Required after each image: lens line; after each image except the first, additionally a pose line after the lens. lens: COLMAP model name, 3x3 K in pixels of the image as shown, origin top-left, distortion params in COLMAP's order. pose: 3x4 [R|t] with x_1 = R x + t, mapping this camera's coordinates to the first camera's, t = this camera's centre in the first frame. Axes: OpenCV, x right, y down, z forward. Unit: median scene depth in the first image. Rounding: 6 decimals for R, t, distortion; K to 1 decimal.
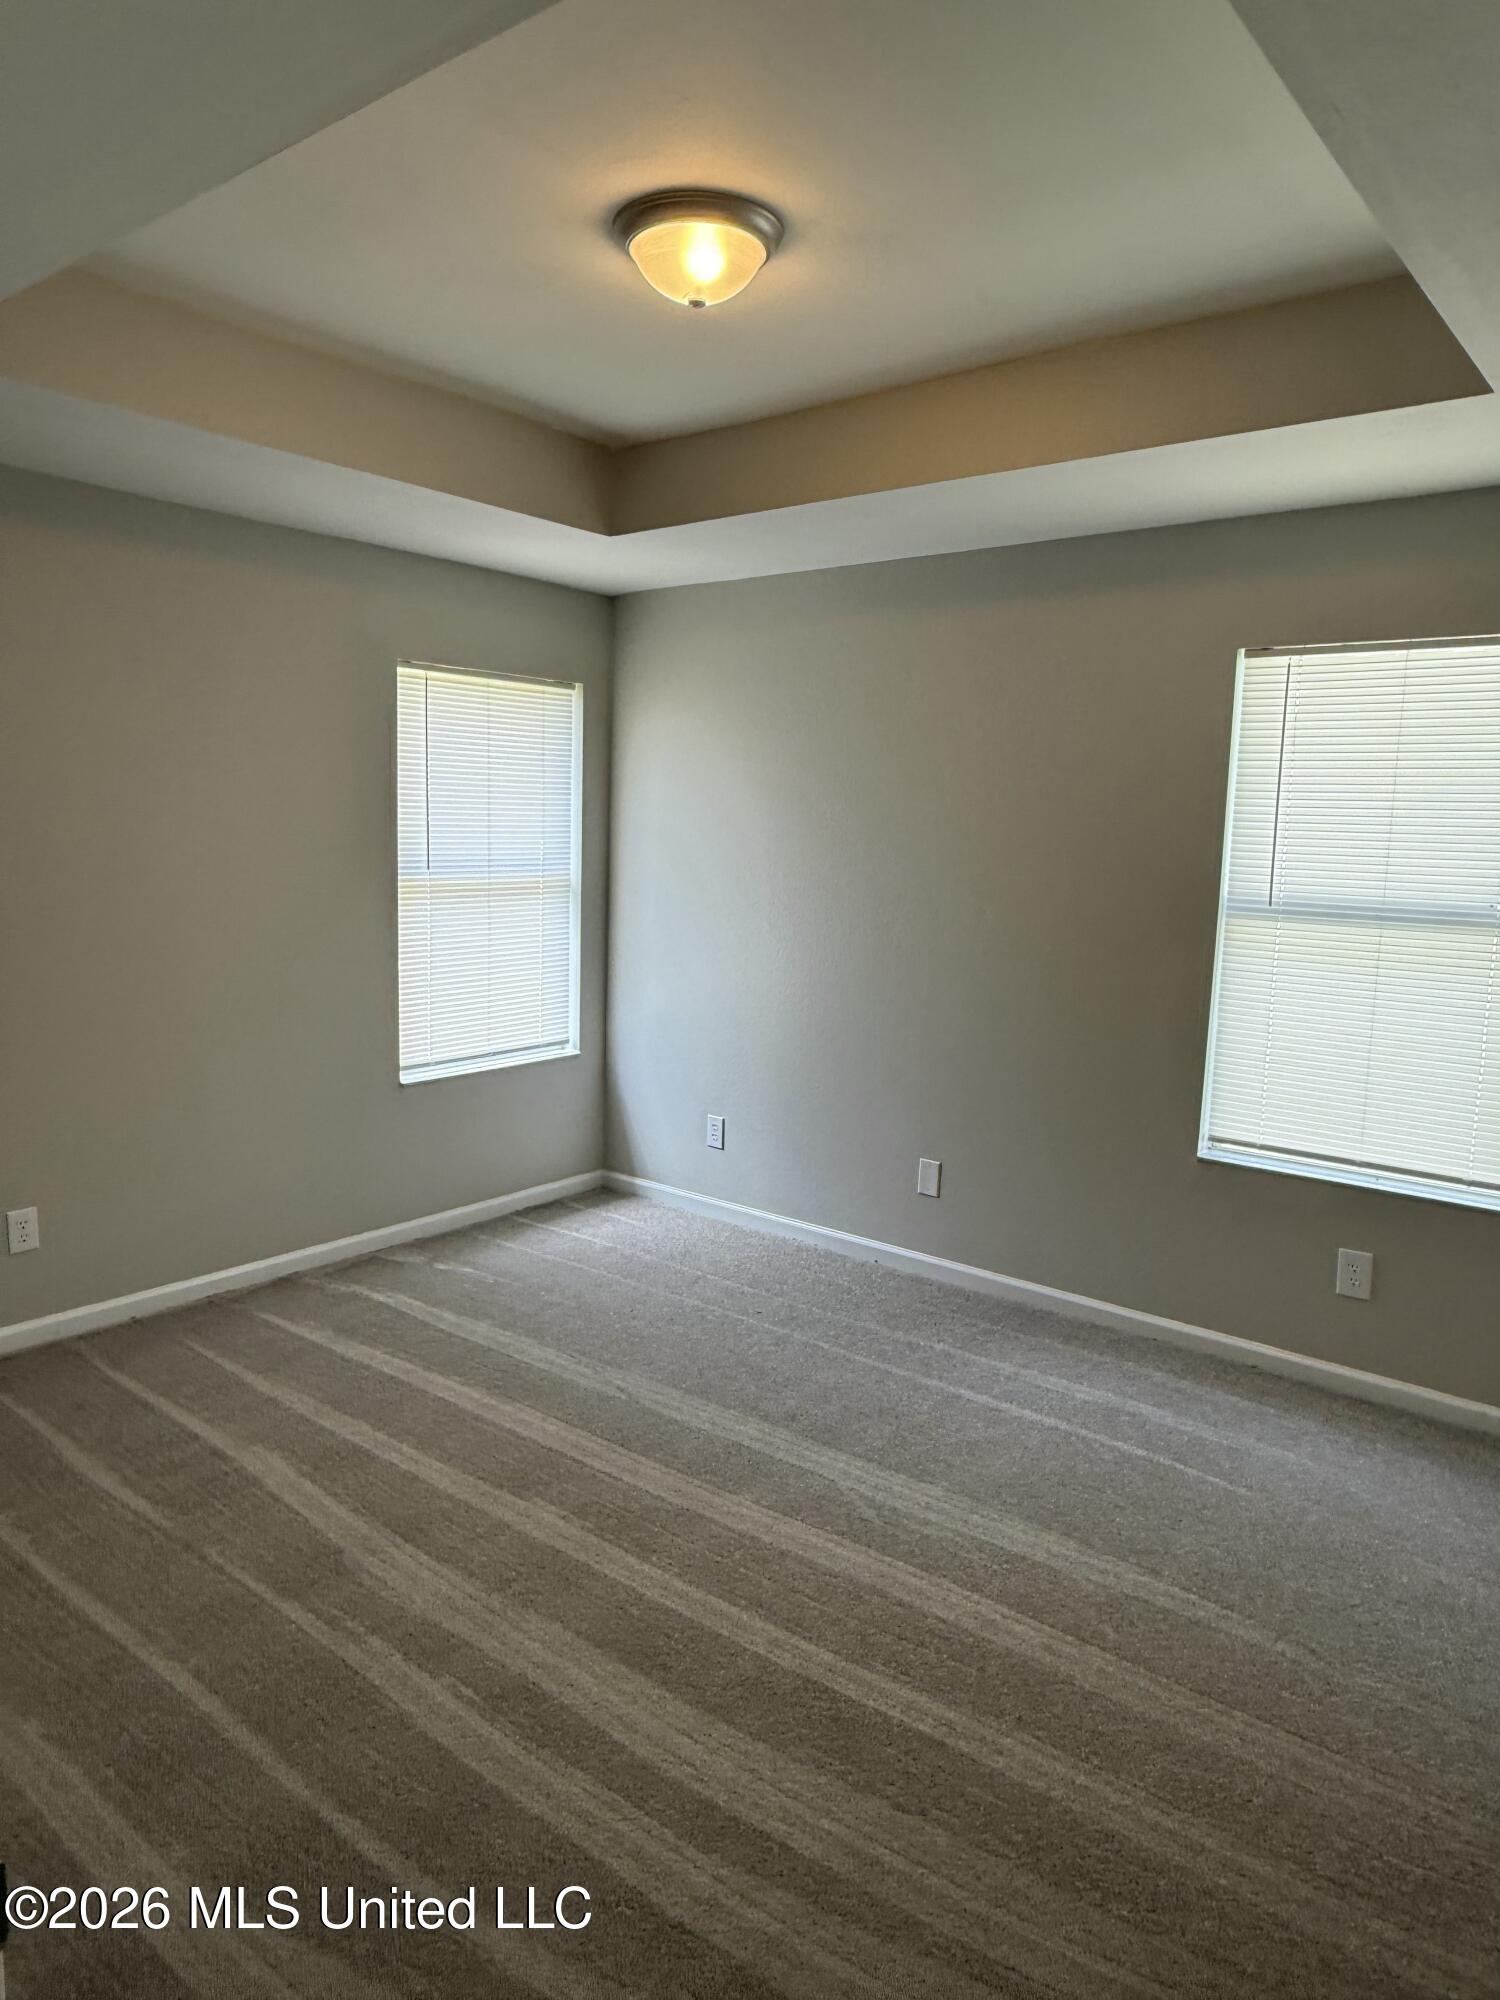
lens RADIAL K [[1278.5, 0, 751.0], [0, 1278.5, 999.4], [0, 0, 1]] dist [0.001383, 0.000123]
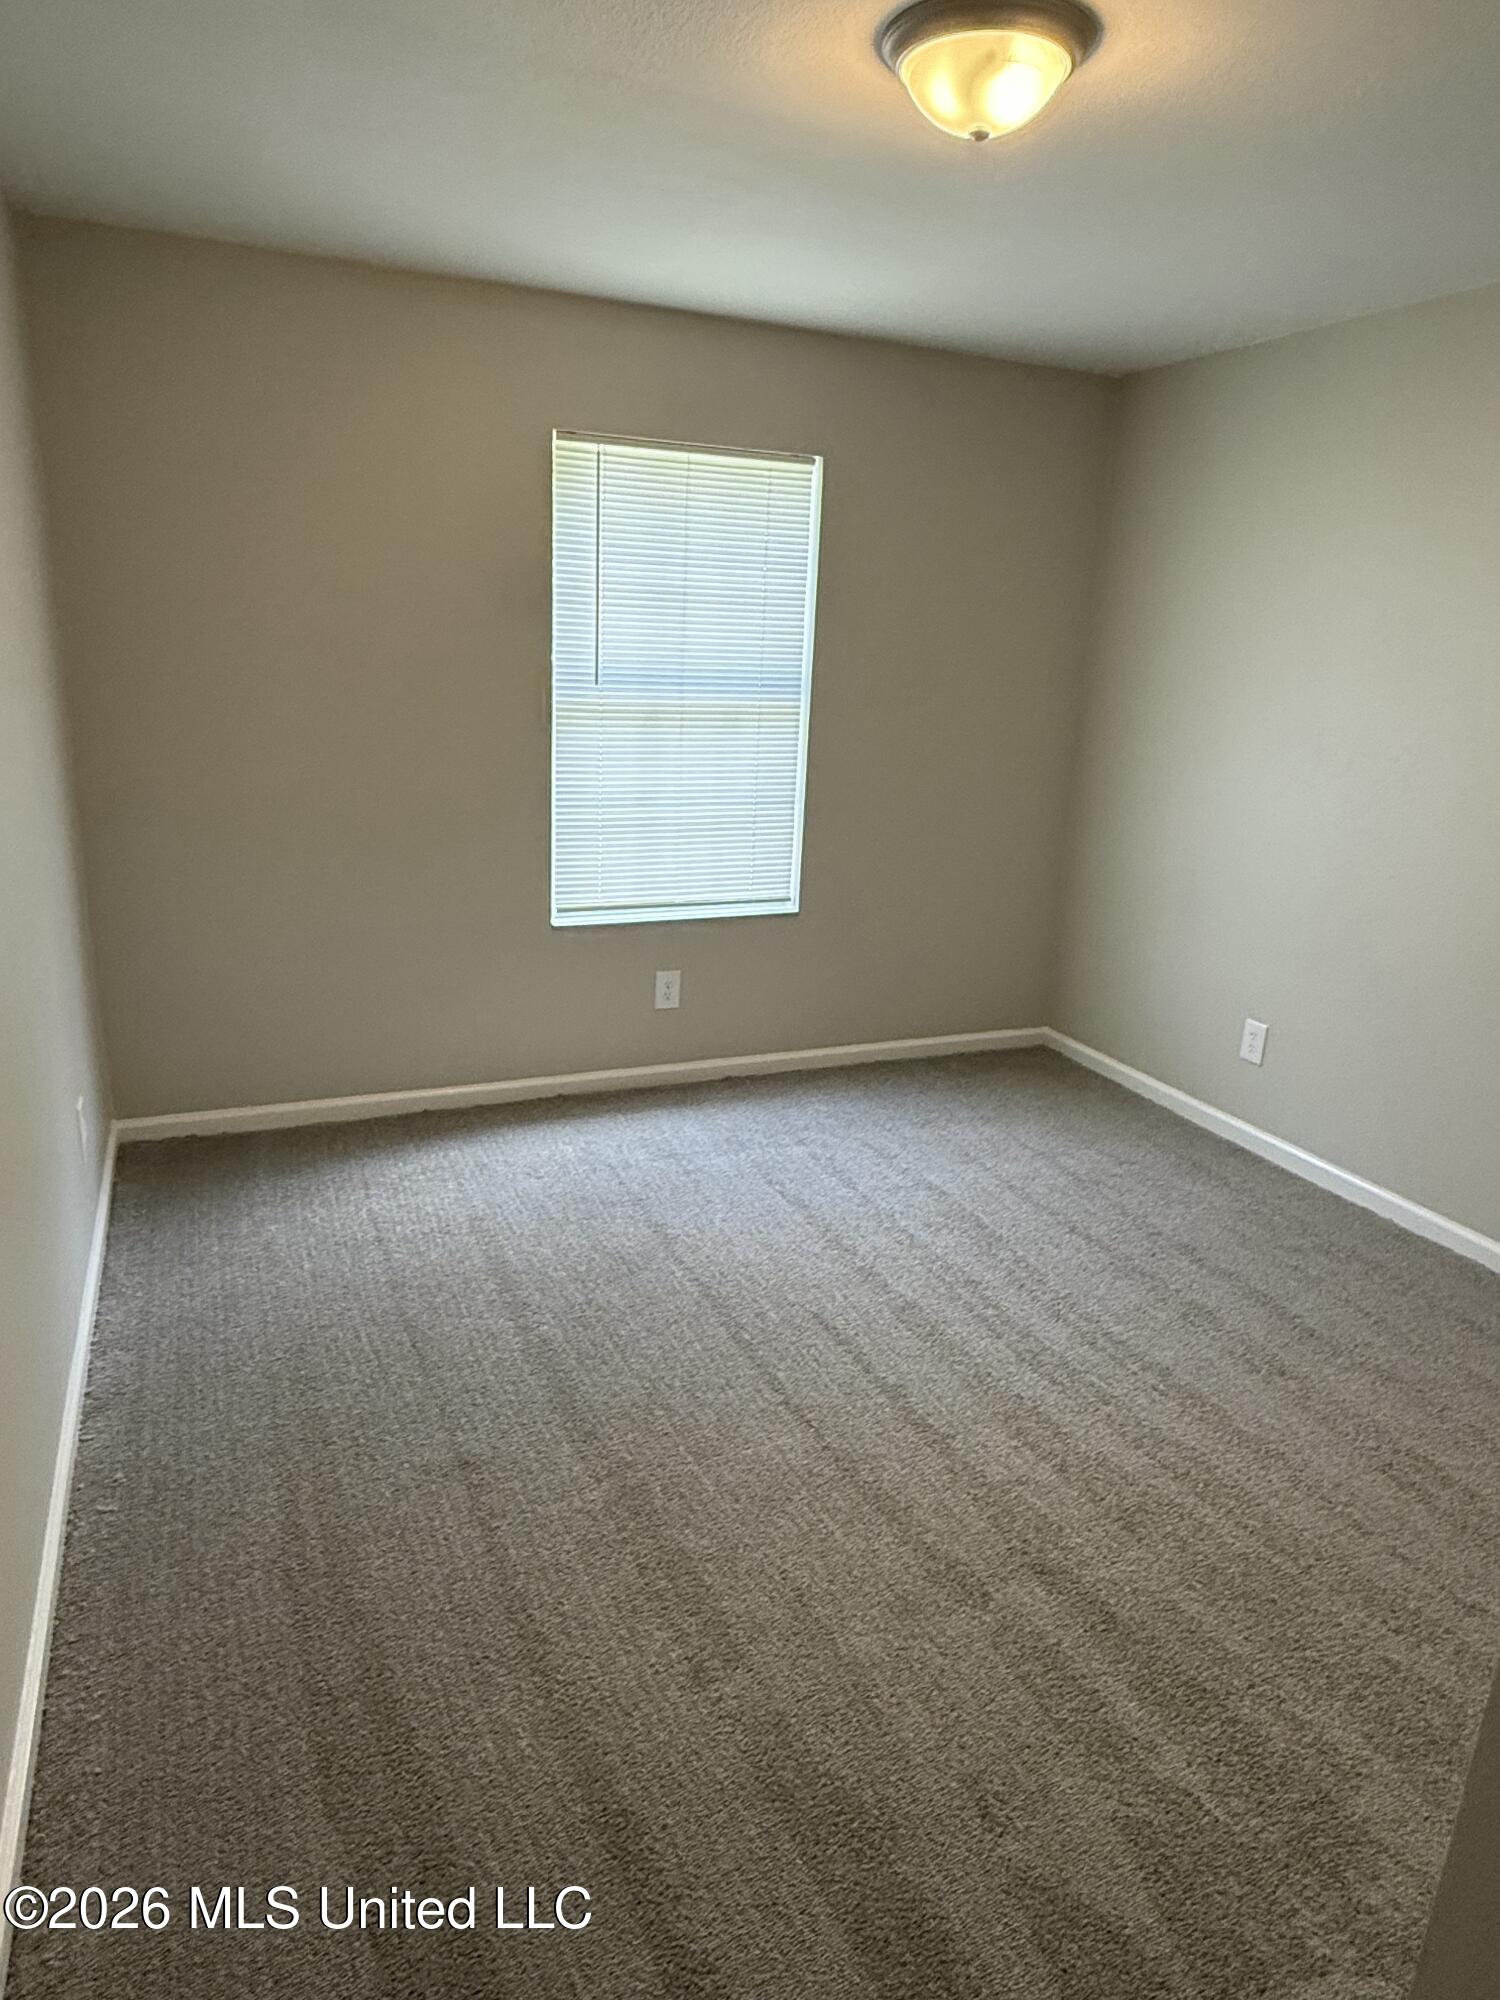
lens RADIAL K [[1219.1, 0, 746.3], [0, 1219.1, 999.5], [0, 0, 1]] dist [-0.001189, 0.002283]
pose [[0.884454, 0.147985, -0.442539, 0.216215], [-0.084654, 0.983529, 0.159704, -0.030502], [0.458884, -0.103788, 0.882414, 0.271623]]
